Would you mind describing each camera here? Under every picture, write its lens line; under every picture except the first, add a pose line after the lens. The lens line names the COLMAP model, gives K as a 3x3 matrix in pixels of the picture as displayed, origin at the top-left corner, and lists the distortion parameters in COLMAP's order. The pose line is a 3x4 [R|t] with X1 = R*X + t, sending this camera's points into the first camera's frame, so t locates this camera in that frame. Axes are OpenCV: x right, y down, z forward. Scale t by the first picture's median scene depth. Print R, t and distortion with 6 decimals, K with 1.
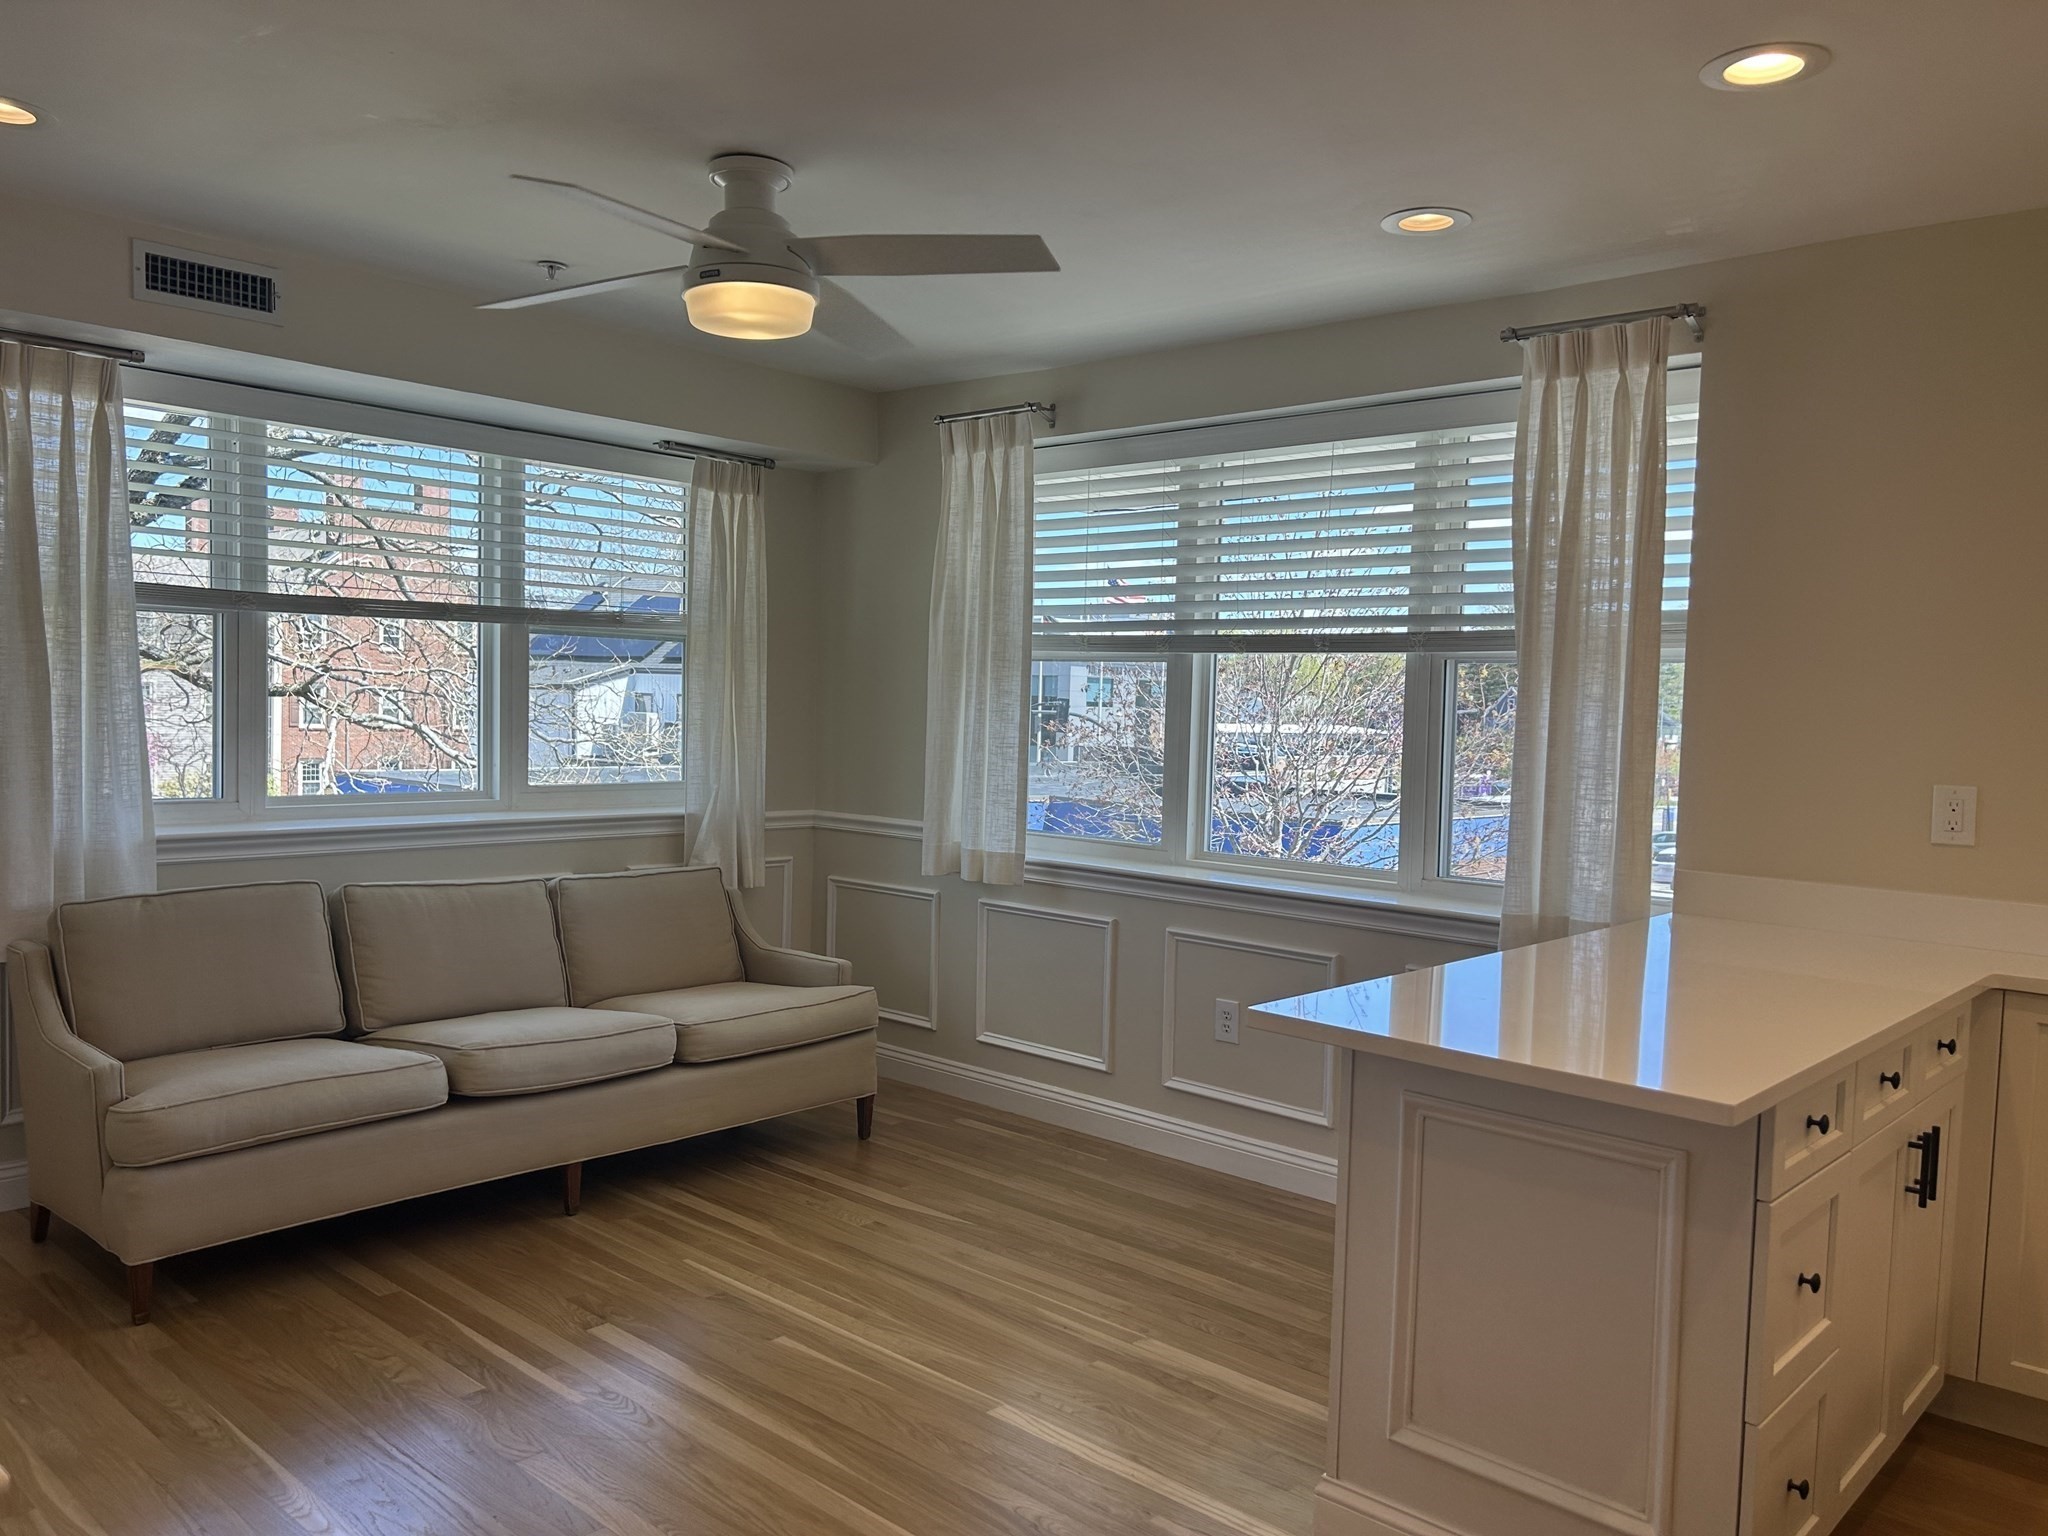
lens RADIAL K [[1537.6, 0, 1004.3], [0, 1537.6, 777.5], [0, 0, 1]] dist [0.054854, -0.076751]
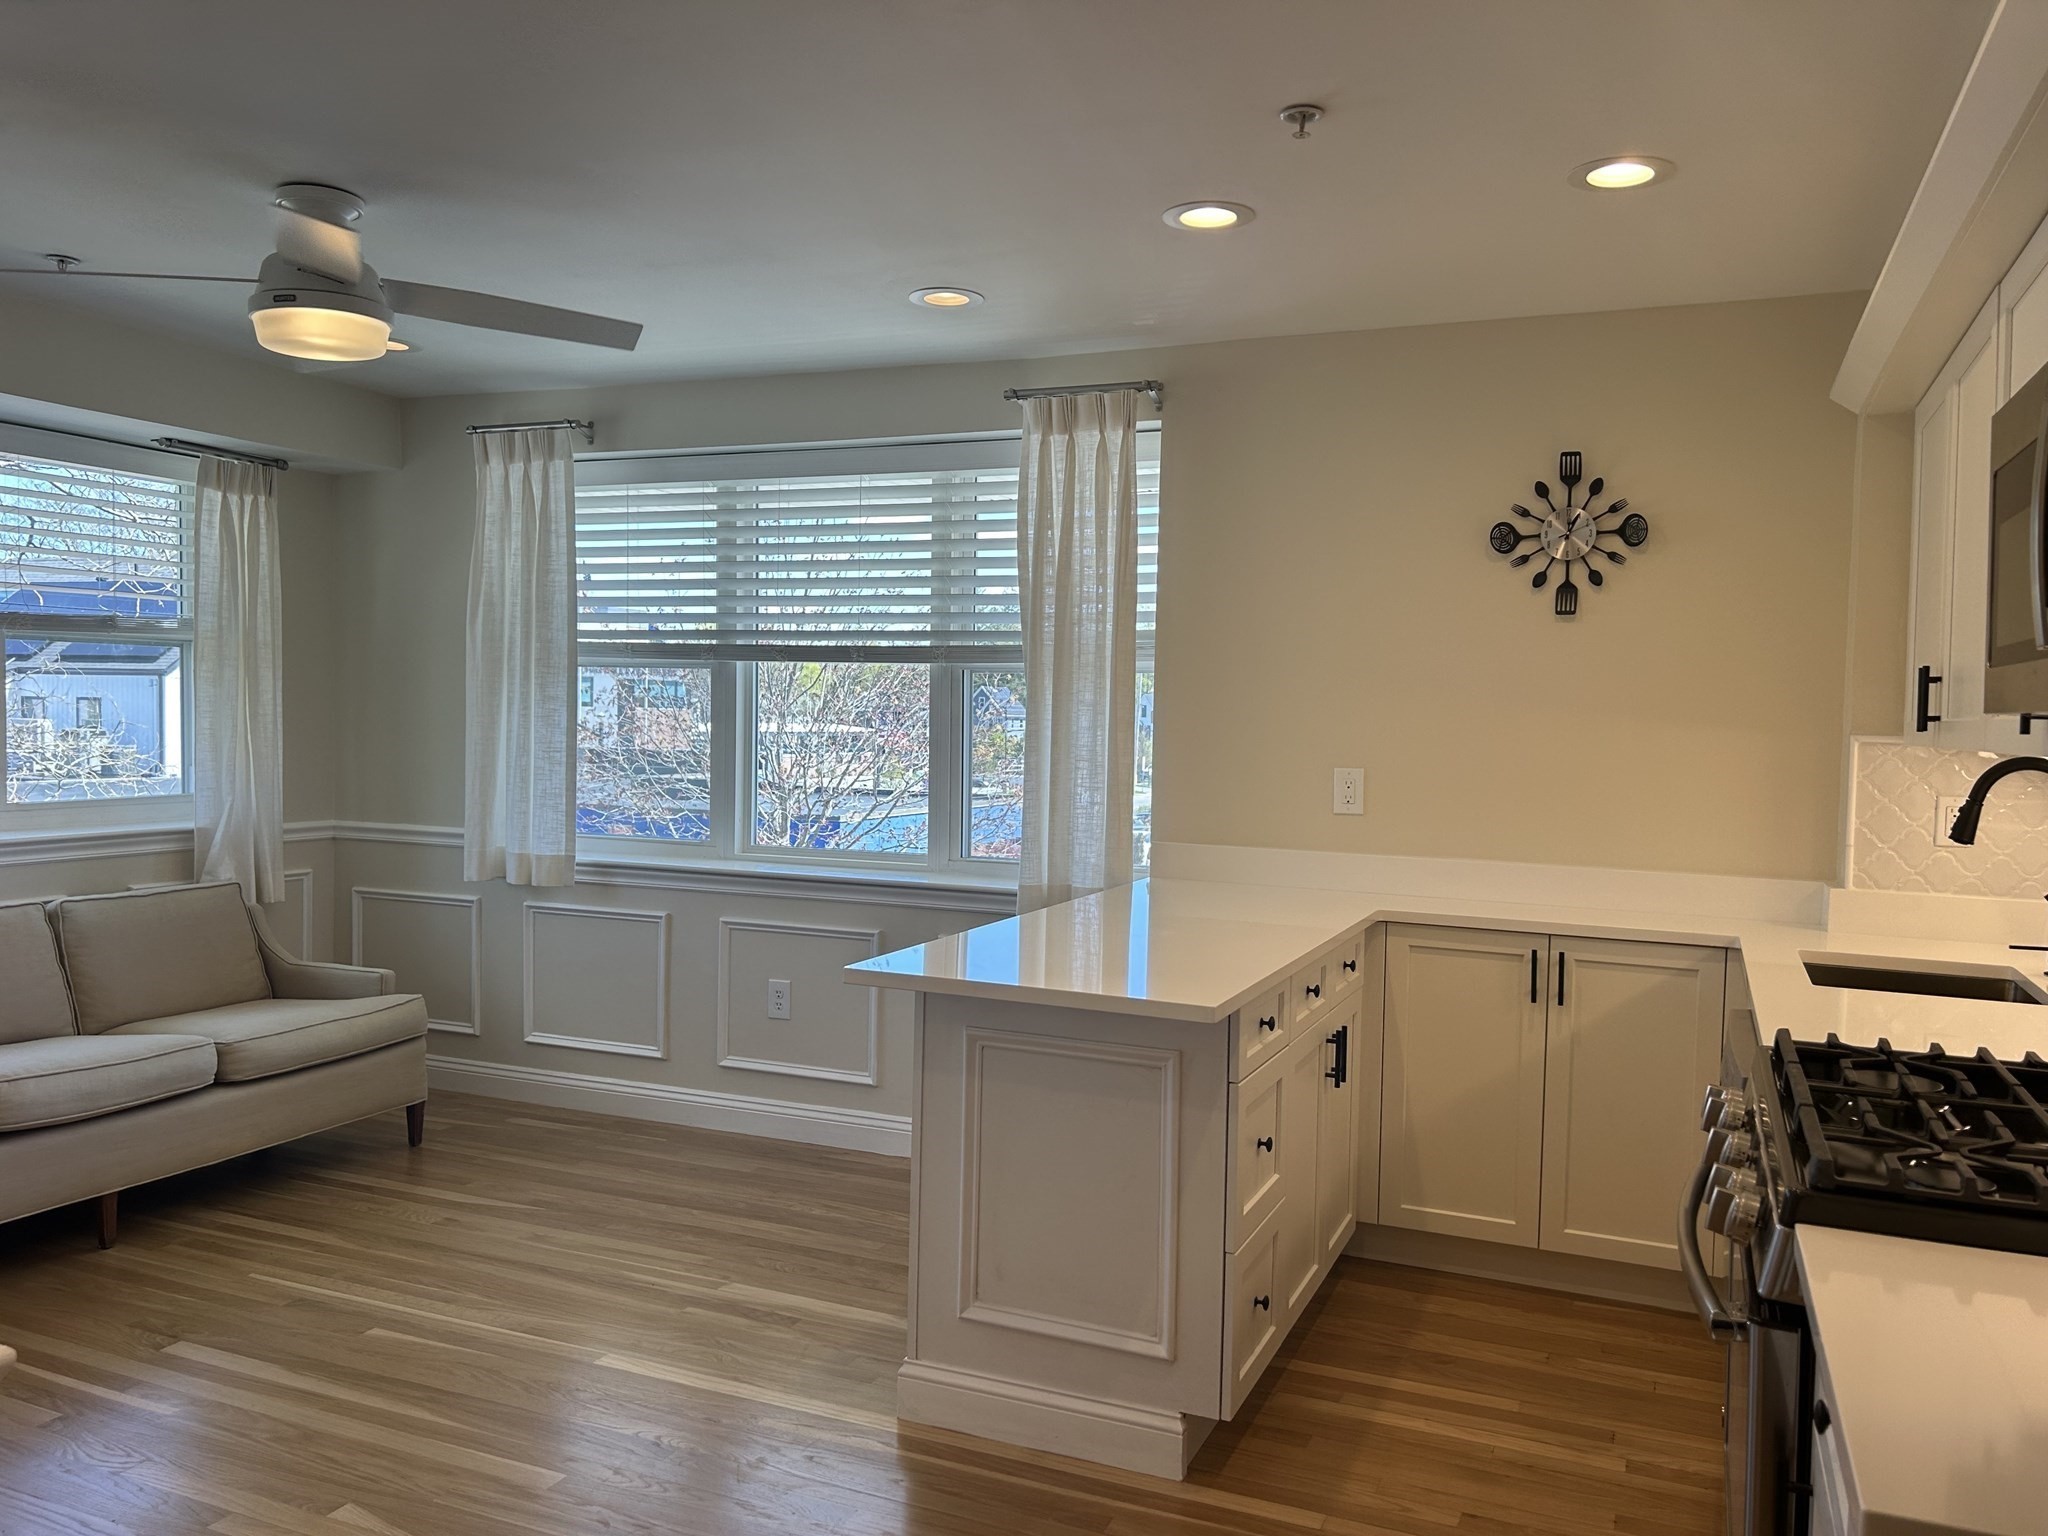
lens RADIAL K [[1537.6, 0, 1012.9], [0, 1537.6, 766.7], [0, 0, 1]] dist [0.054854, -0.076751]
pose [[0.943724, -0.021786, 0.330017, -0.067405], [0.023922, 0.999711, -0.002412, -0.000048], [-0.329869, 0.010171, 0.943972, -0.106465]]
